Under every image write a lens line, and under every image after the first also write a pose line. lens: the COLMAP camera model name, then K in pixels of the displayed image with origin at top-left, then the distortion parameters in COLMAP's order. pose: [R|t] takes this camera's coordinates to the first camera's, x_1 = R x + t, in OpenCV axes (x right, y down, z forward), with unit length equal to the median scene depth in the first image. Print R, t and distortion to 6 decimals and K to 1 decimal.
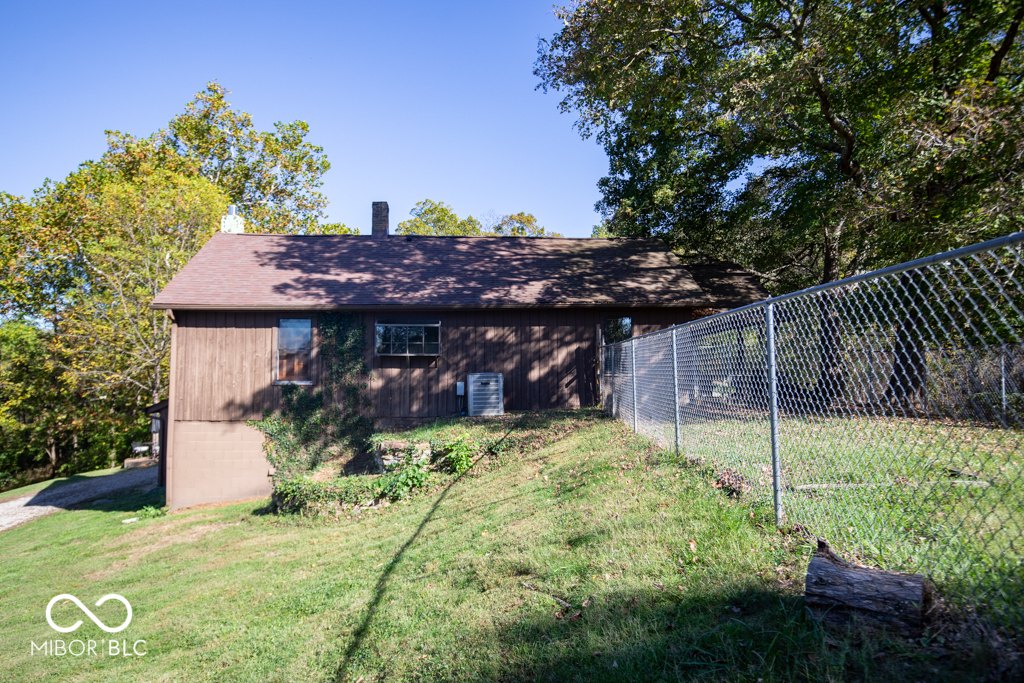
lens RADIAL K [[694.6, 0, 512.0], [0, 694.6, 341.5], [0, 0, 1]] dist [0.005997, -0.000683]
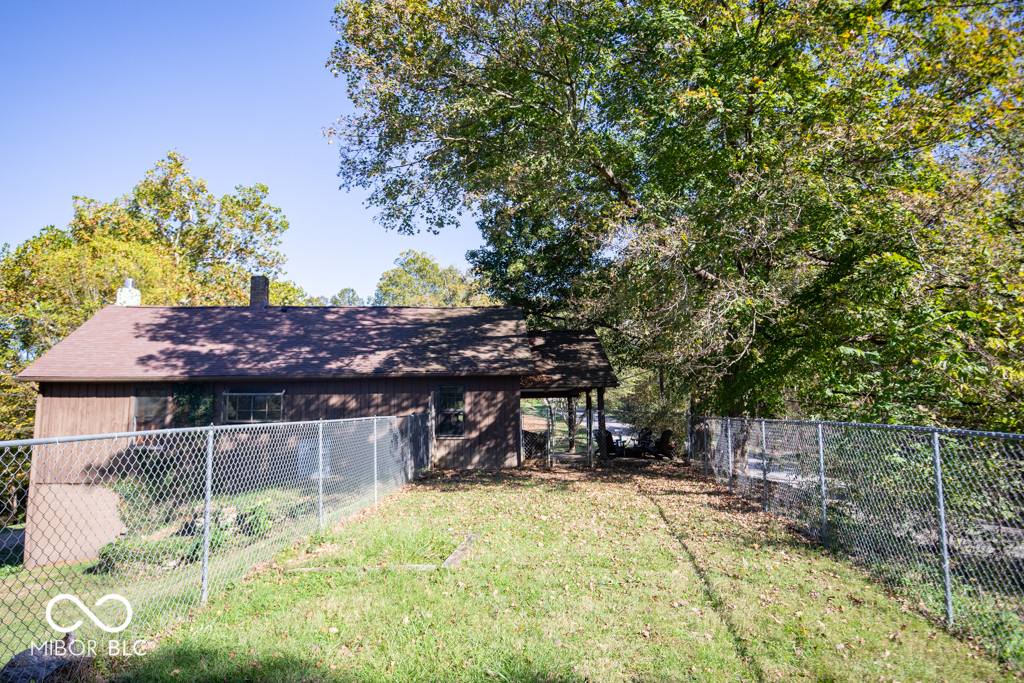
lens RADIAL K [[683.2, 0, 512.0], [0, 683.2, 341.5], [0, 0, 1]] dist [0.004624, 0.001049]
pose [[0.999943, -0.006717, -0.008265, 0.252005], [0.006212, 0.998199, -0.059671, -0.036828], [0.008651, 0.059616, 0.998184, -0.071189]]
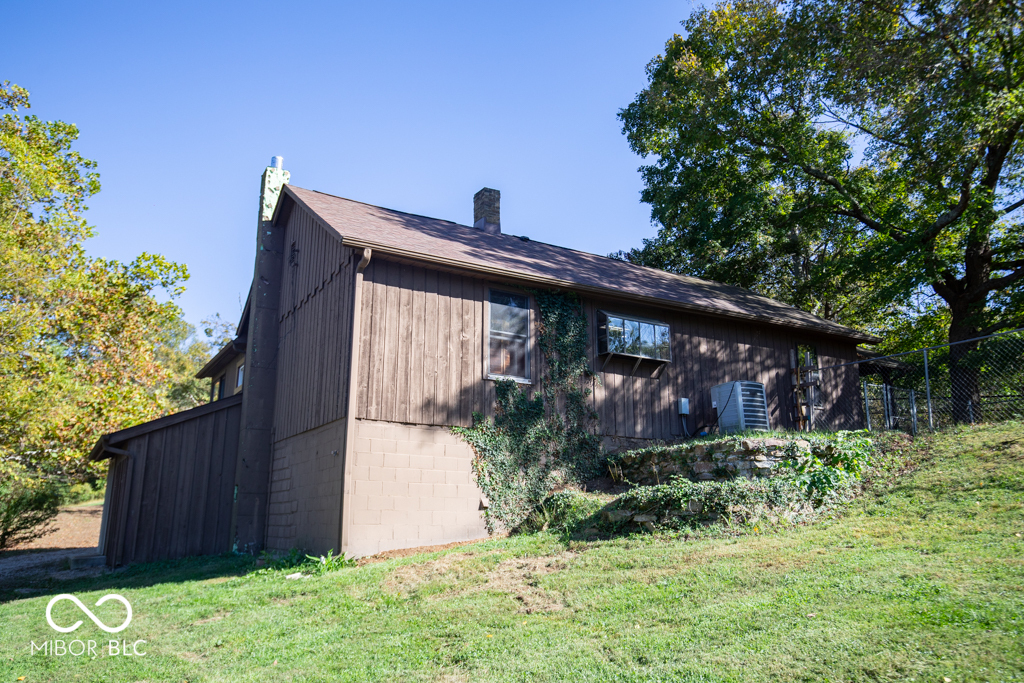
lens RADIAL K [[770.6, 0, 513.3], [0, 770.6, 374.1], [0, 0, 1]] dist [-0.040846, -0.000126]
pose [[0.888988, 0.096761, 0.447591, -0.633718], [-0.032399, 0.988262, -0.149295, 0.163482], [-0.456783, 0.118220, 0.881688, 0.278068]]
